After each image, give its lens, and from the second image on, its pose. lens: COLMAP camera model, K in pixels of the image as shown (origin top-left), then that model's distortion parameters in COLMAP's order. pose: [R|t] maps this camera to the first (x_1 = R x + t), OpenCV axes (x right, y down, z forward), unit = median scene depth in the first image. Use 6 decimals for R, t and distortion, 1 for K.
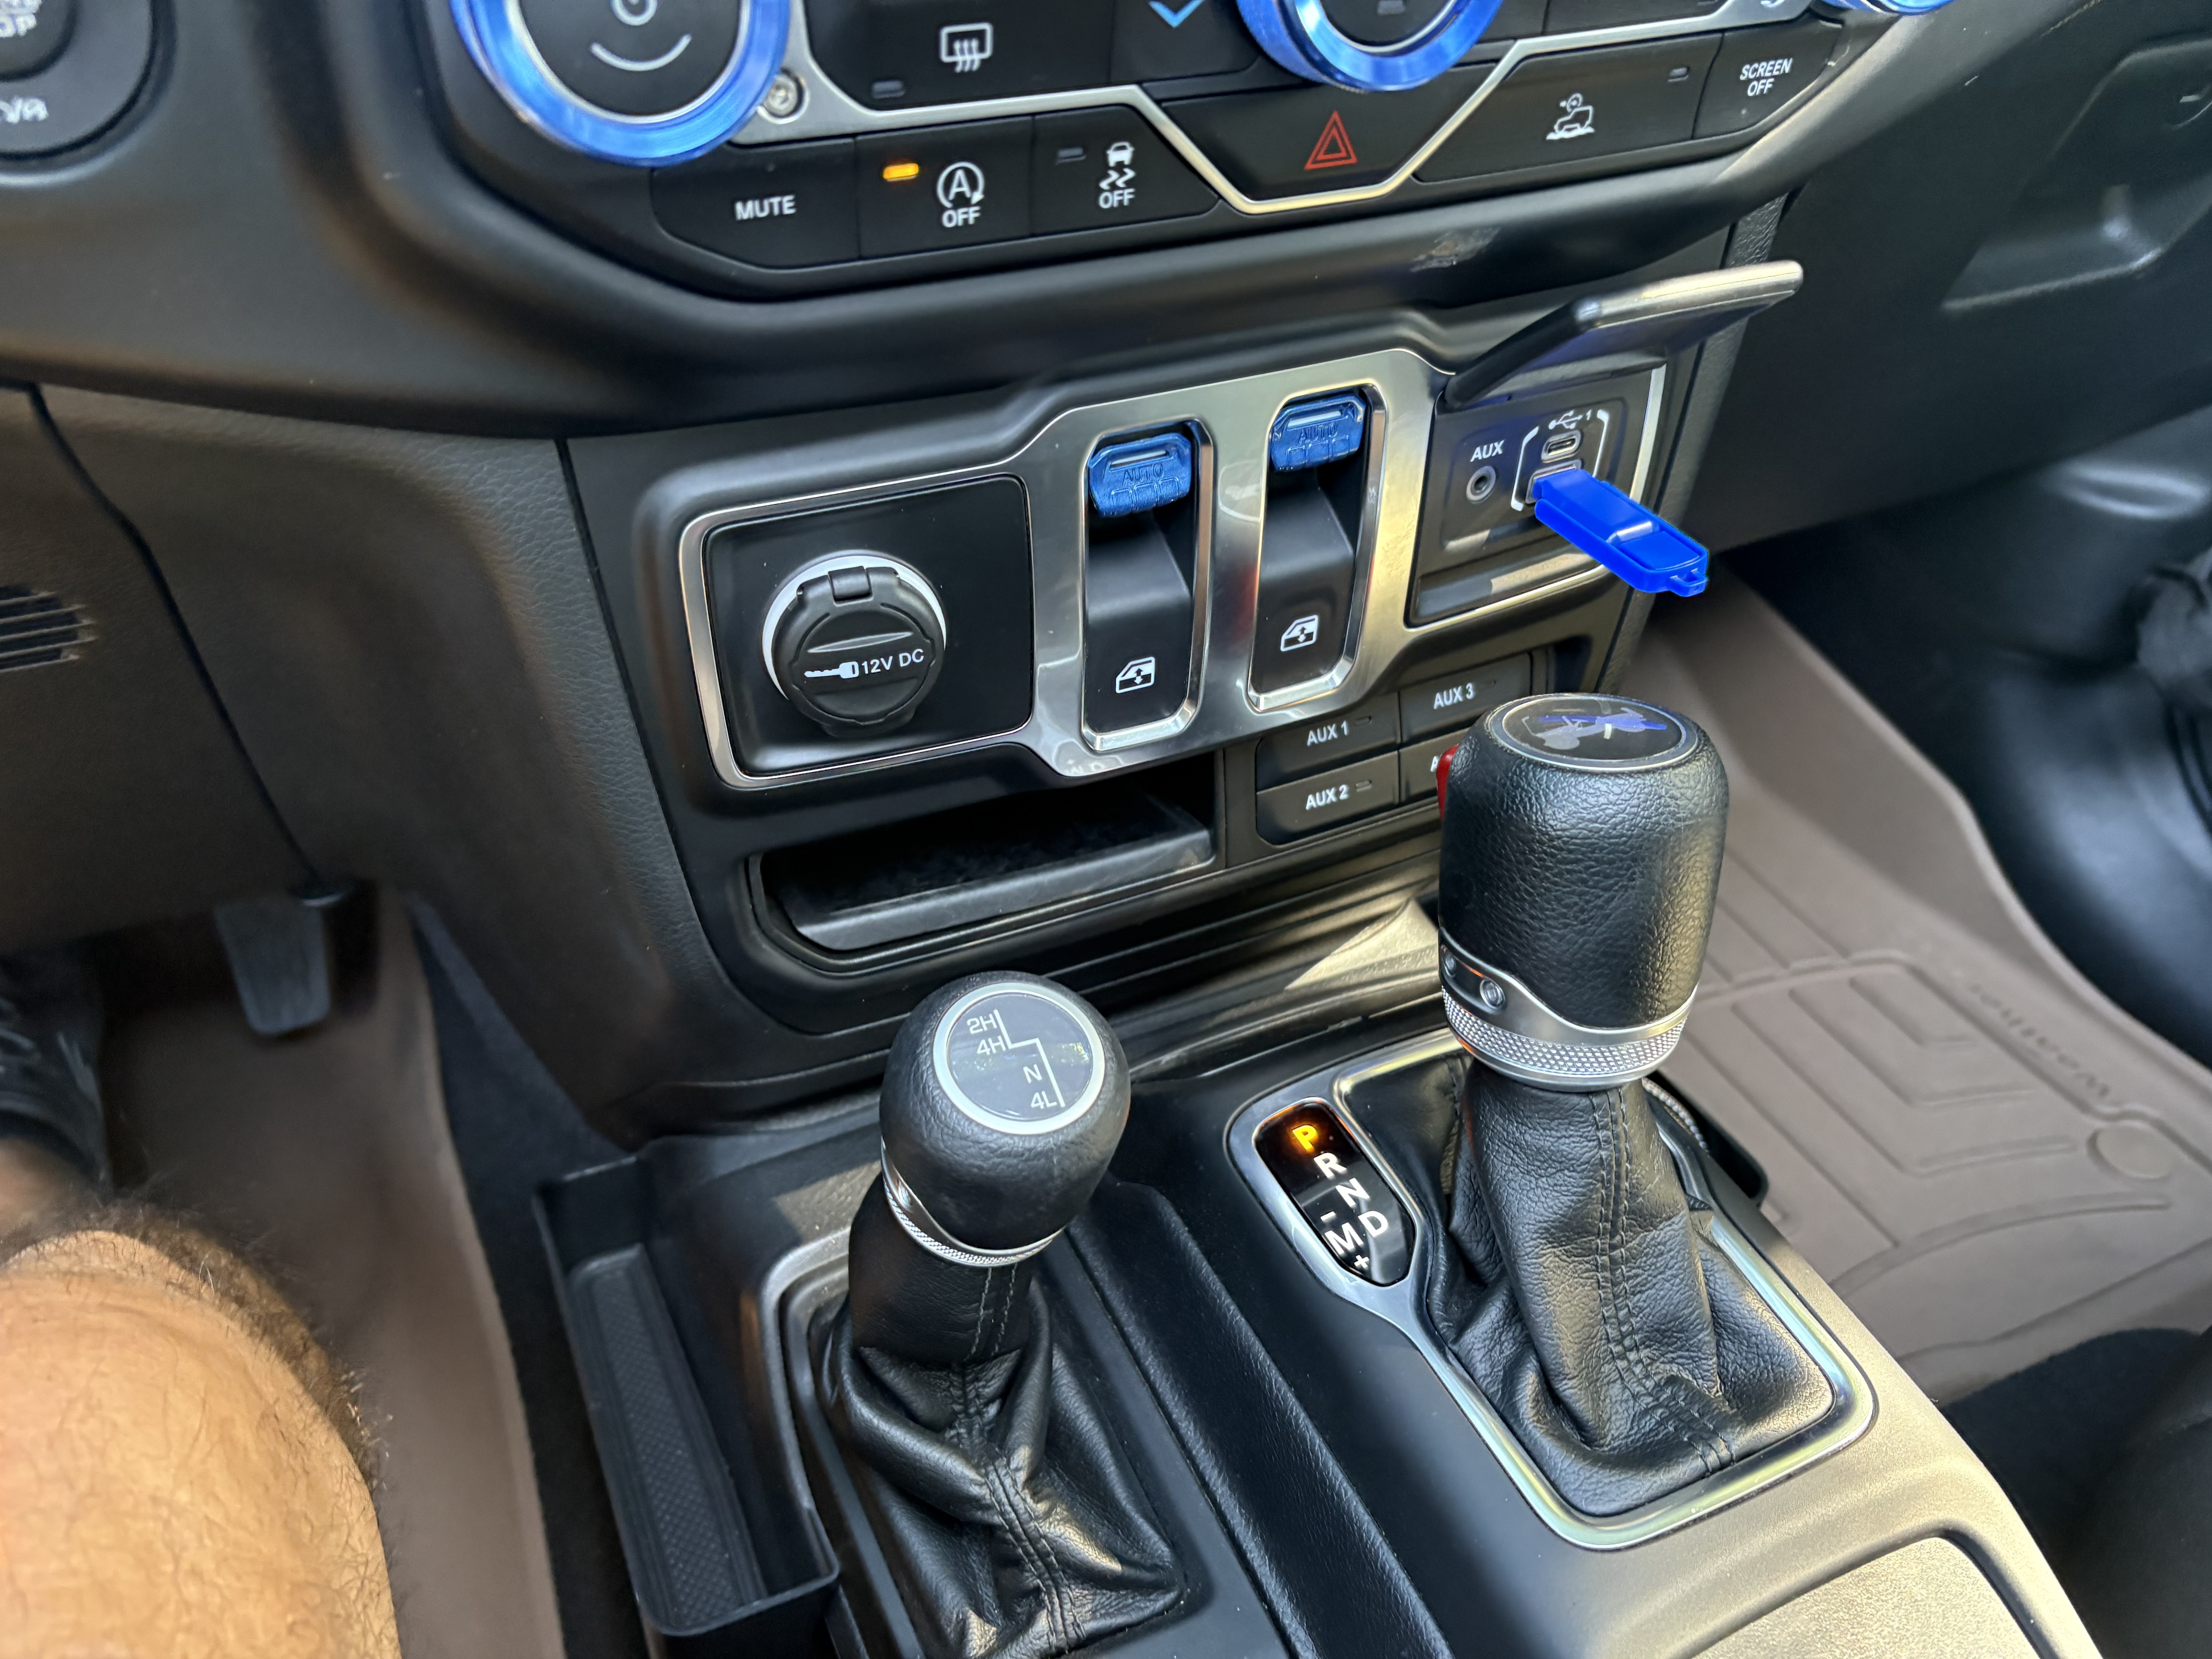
lens RADIAL K [[1620.5, 0, 1106.0], [0, 1620.5, 829.5], [0, 0, 1]] dist [0.019192, -0.008504]
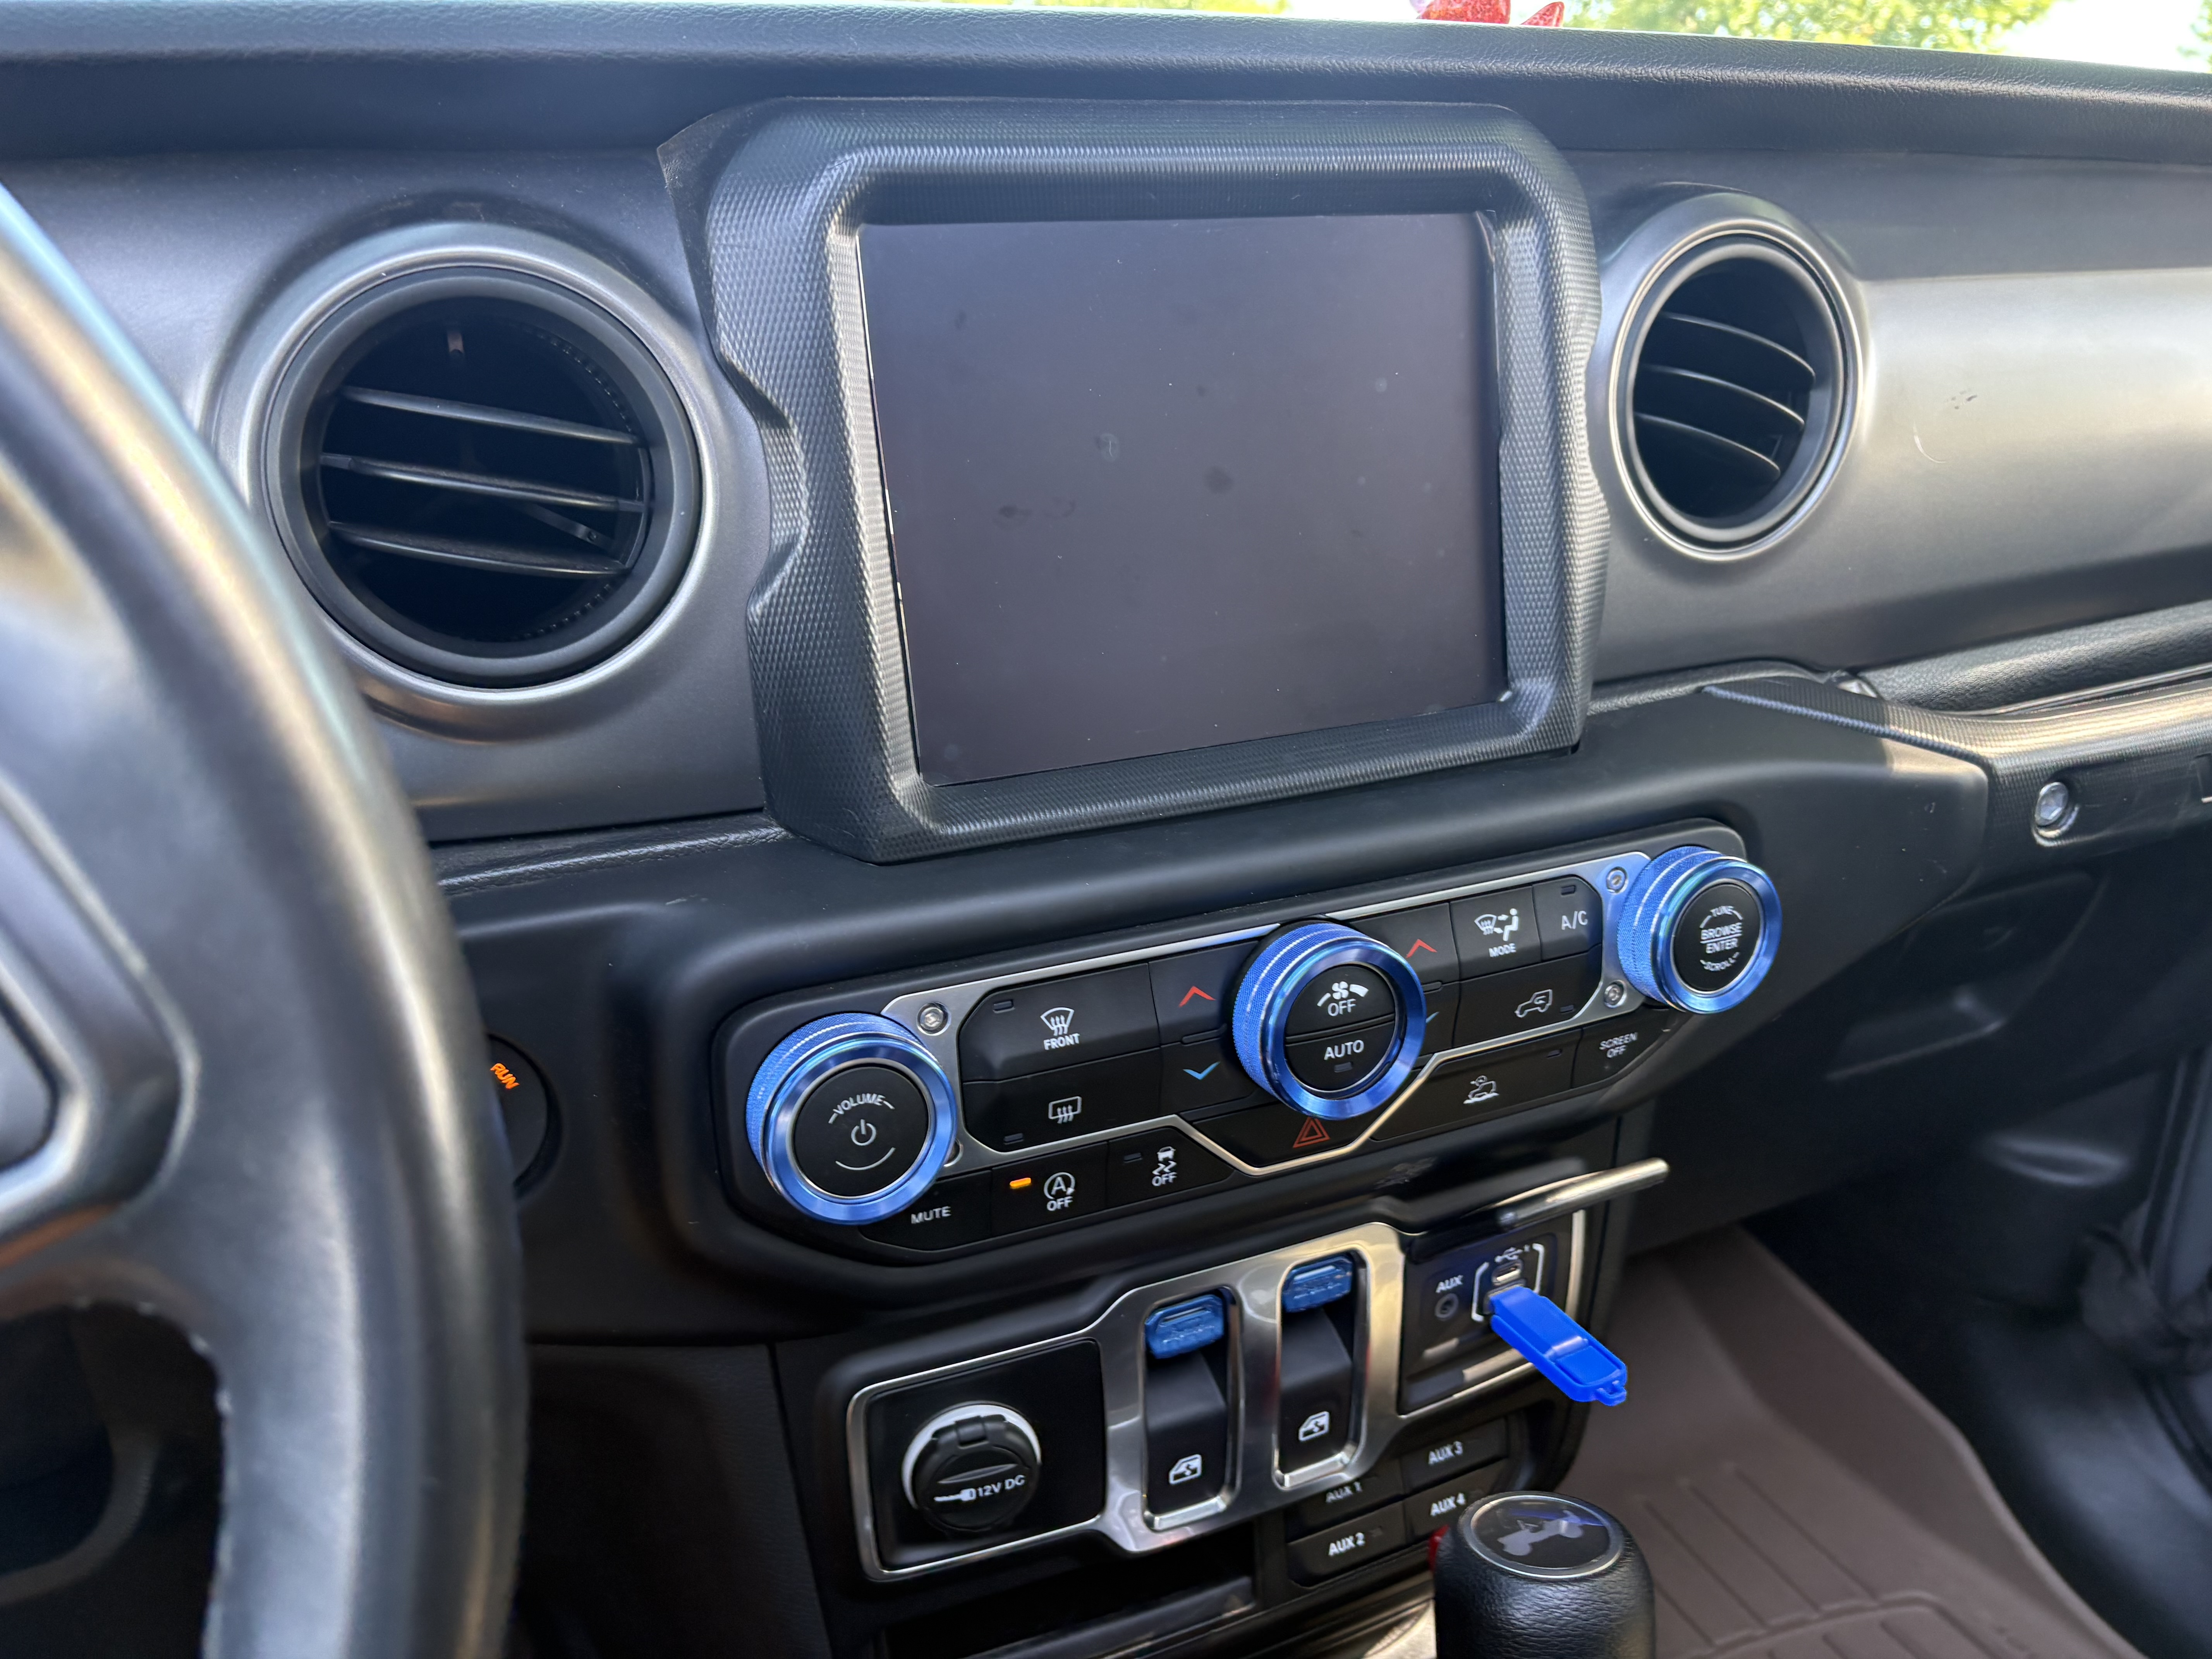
lens RADIAL K [[1620.5, 0, 1106.0], [0, 1620.5, 829.5], [0, 0, 1]] dist [0.019192, -0.008504]
pose [[0.999434, -0.016615, -0.029247, 0.001480], [0.007183, 0.954862, -0.296963, -0.203128], [0.032861, 0.296585, 0.954441, -0.387280]]
